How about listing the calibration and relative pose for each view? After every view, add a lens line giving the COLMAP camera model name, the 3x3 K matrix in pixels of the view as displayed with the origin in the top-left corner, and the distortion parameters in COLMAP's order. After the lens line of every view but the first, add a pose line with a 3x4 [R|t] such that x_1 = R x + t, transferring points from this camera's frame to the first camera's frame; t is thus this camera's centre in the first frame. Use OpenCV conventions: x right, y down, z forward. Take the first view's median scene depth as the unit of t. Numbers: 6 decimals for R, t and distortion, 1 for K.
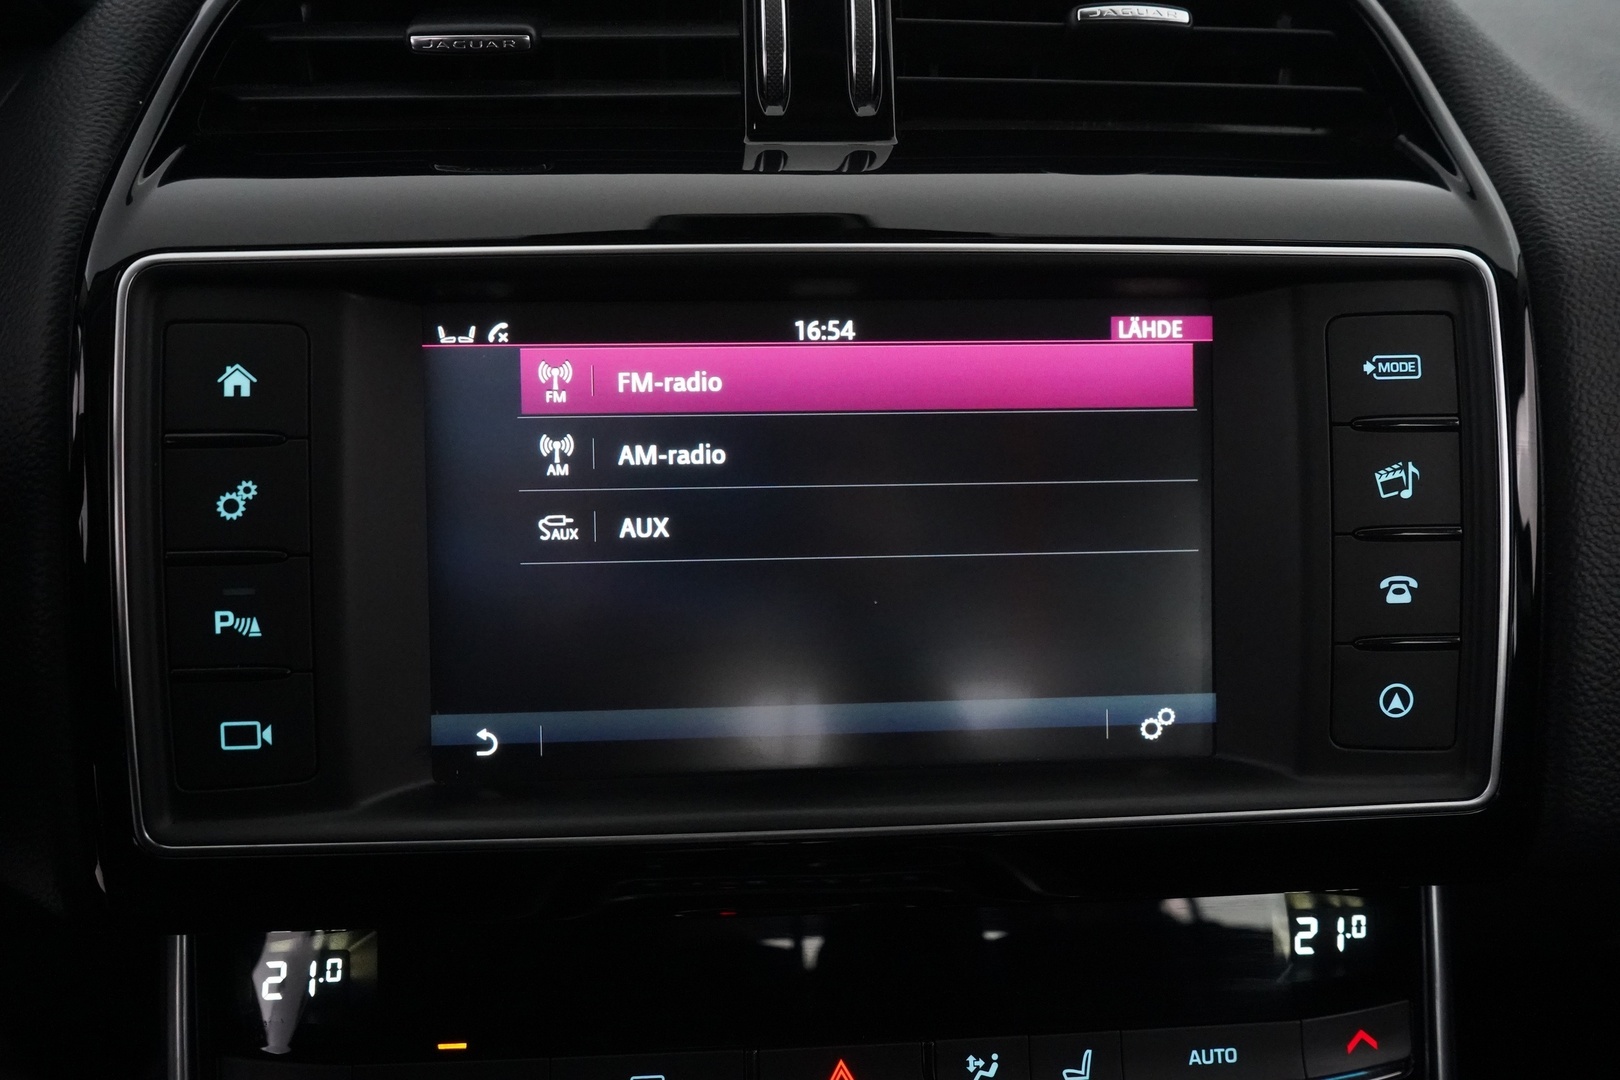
lens RADIAL K [[1299.4, 0, 811.5], [0, 1299.4, 542.7], [0, 0, 1]] dist [-0.018986, -0.007285]
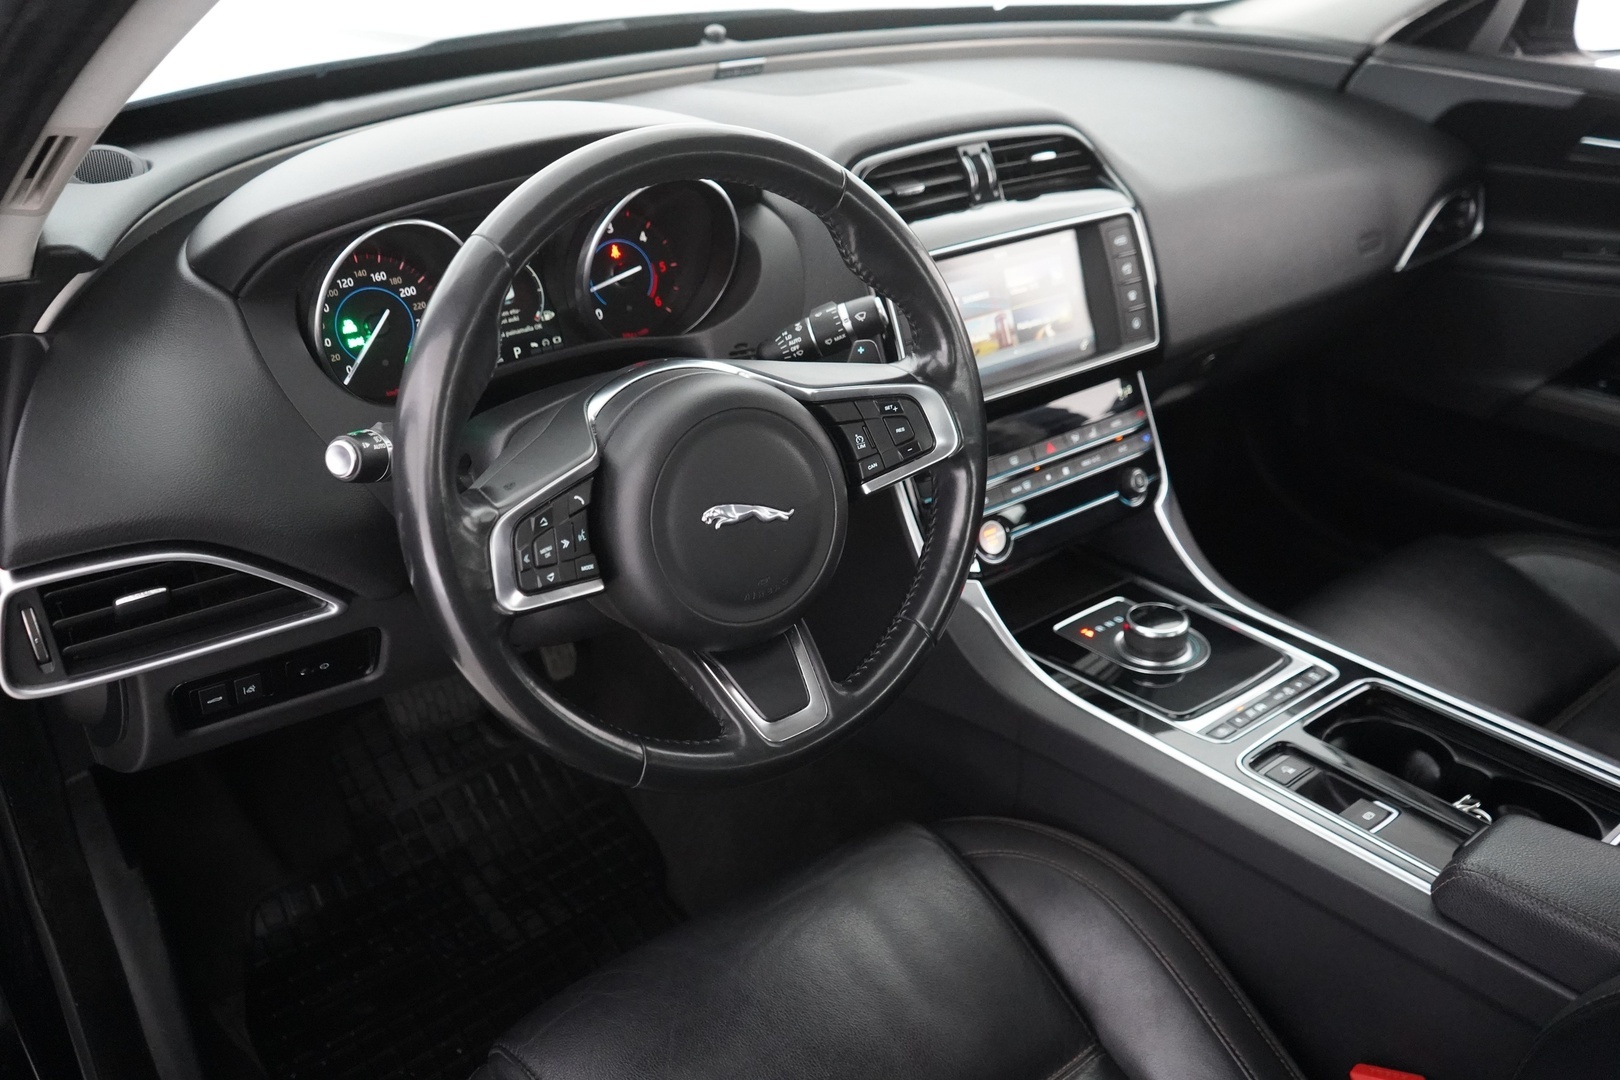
lens RADIAL K [[1299.4, 0, 816.8], [0, 1299.4, 525.3], [0, 0, 1]] dist [-0.018986, -0.007285]
pose [[0.839615, -0.265808, 0.473701, -2.428012], [0.218759, 0.963706, 0.153024, -0.104742], [-0.497183, -0.024855, 0.867290, -1.998877]]
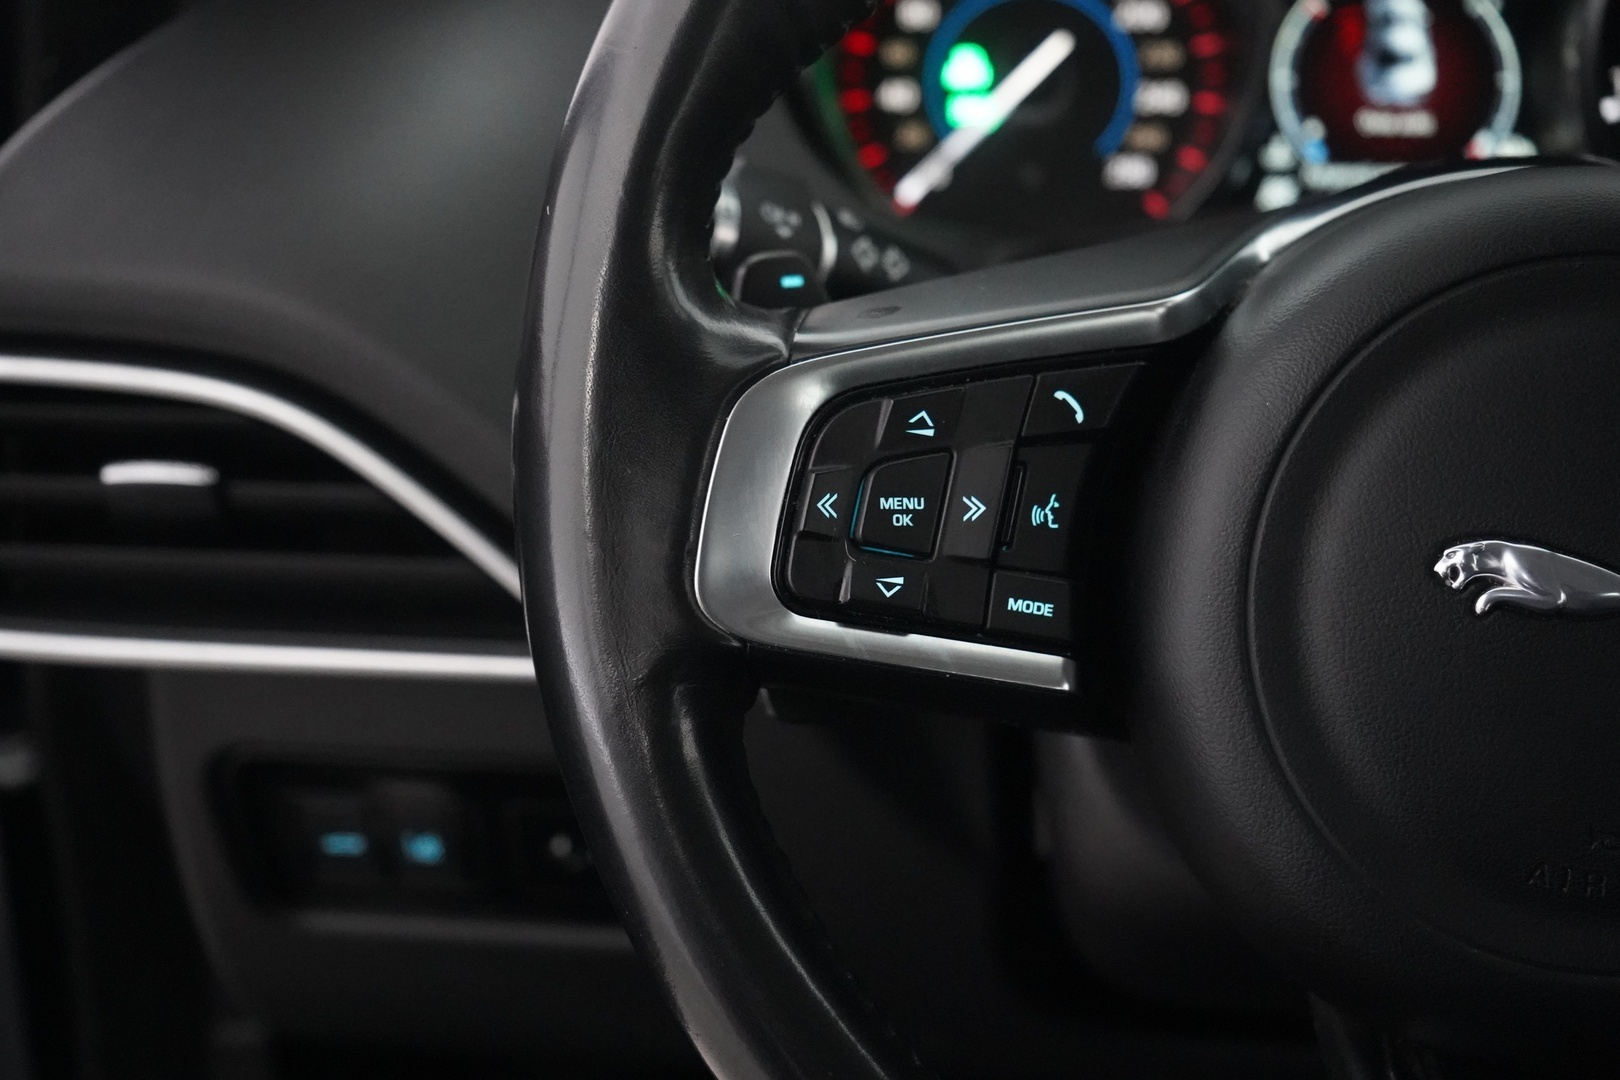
lens RADIAL K [[3012.2, 0, 810.3], [0, 3012.2, 534.2], [0, 0, 1]] dist [-0.071012, 0.000000]
pose [[0.989633, 0.022021, -0.141919, -1.497773], [-0.038953, 0.992290, -0.117660, 0.445909], [0.138233, 0.121969, 0.982861, -1.488133]]
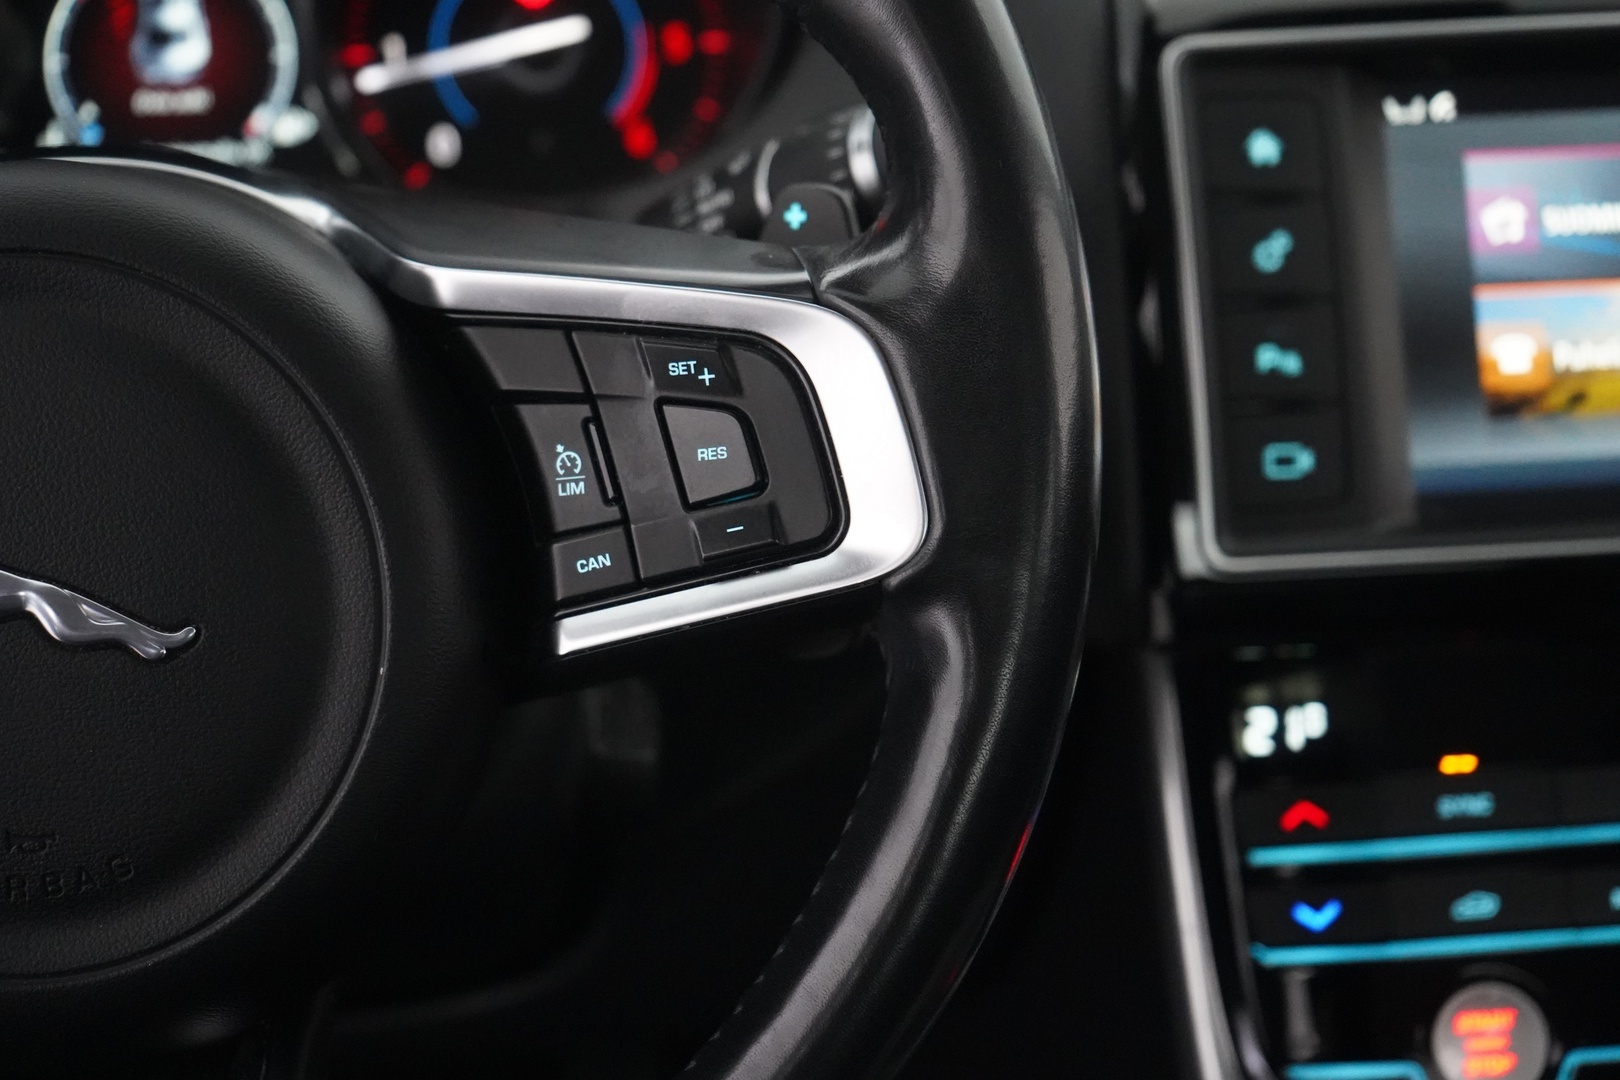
lens RADIAL K [[3012.2, 0, 866.6], [0, 3012.2, 498.0], [0, 0, 1]] dist [-0.071012, 0.000000]
pose [[0.998791, -0.044350, 0.021219, -0.788107], [0.046411, 0.992930, -0.109251, 0.410876], [-0.016223, 0.110104, 0.993788, -1.432215]]
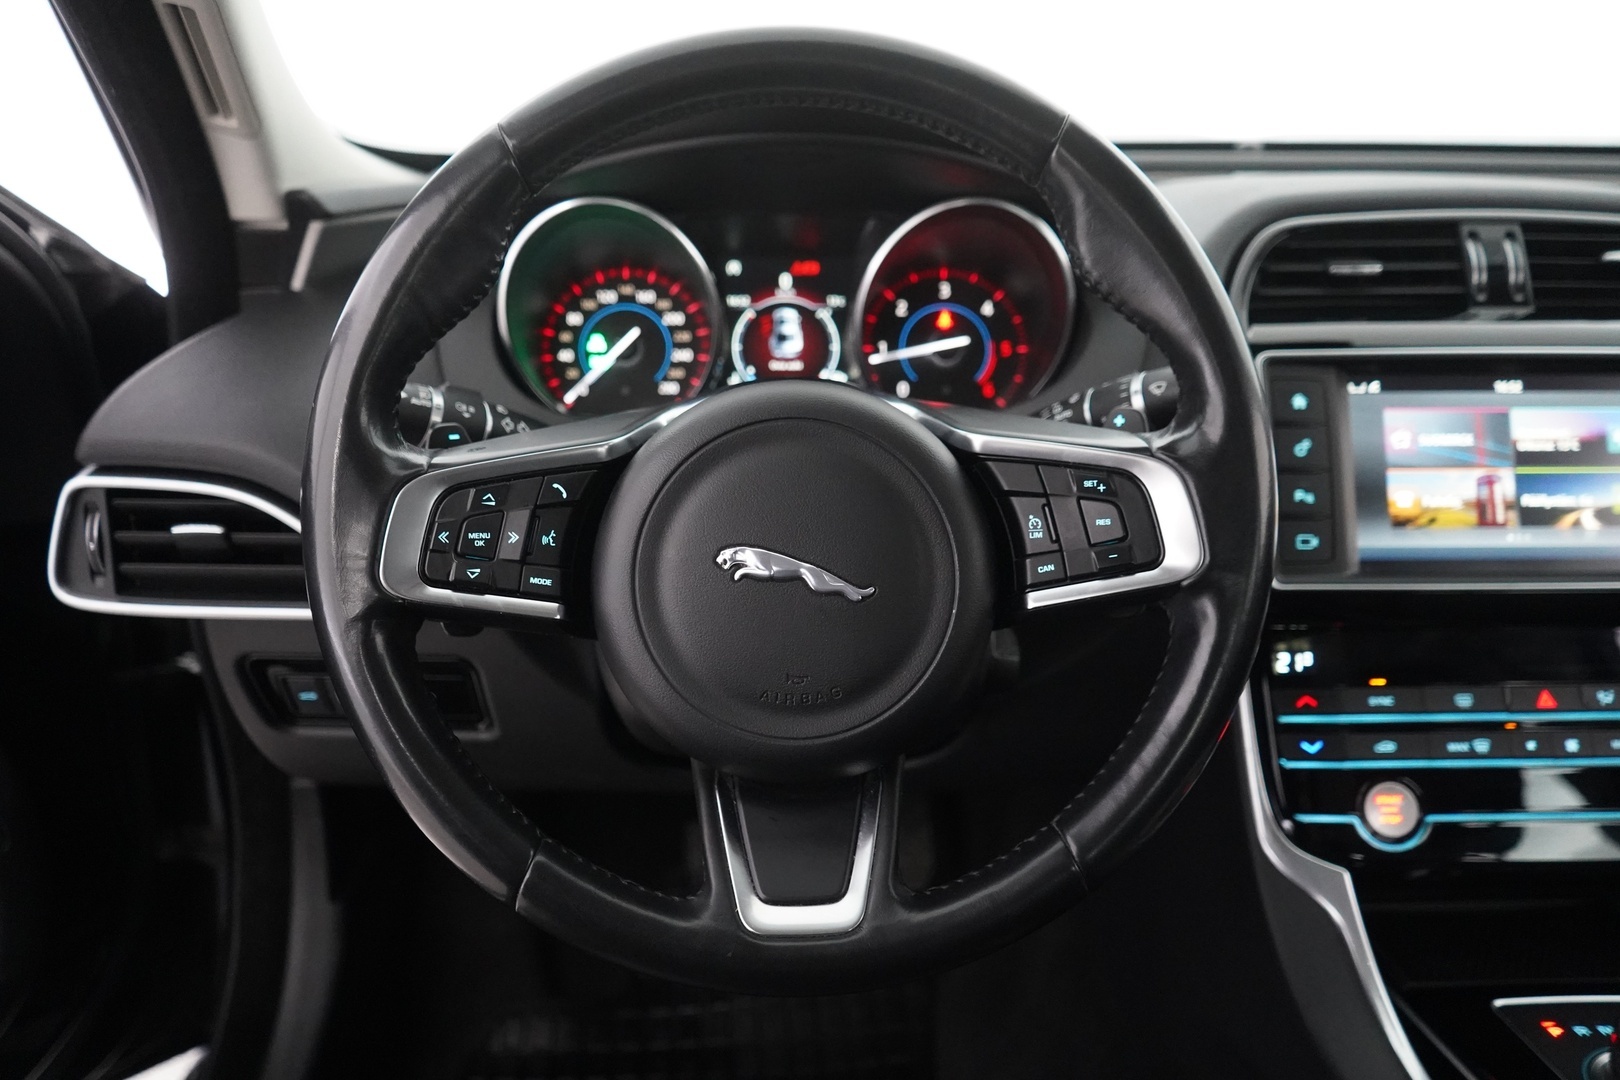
lens RADIAL K [[1299.4, 0, 824.1], [0, 1299.4, 532.5], [0, 0, 1]] dist [-0.018986, -0.007285]
pose [[0.998836, 0.001586, -0.048206, -1.144856], [-0.008100, 0.990781, -0.135234, 0.437433], [0.047547, 0.135467, 0.989640, -1.384004]]
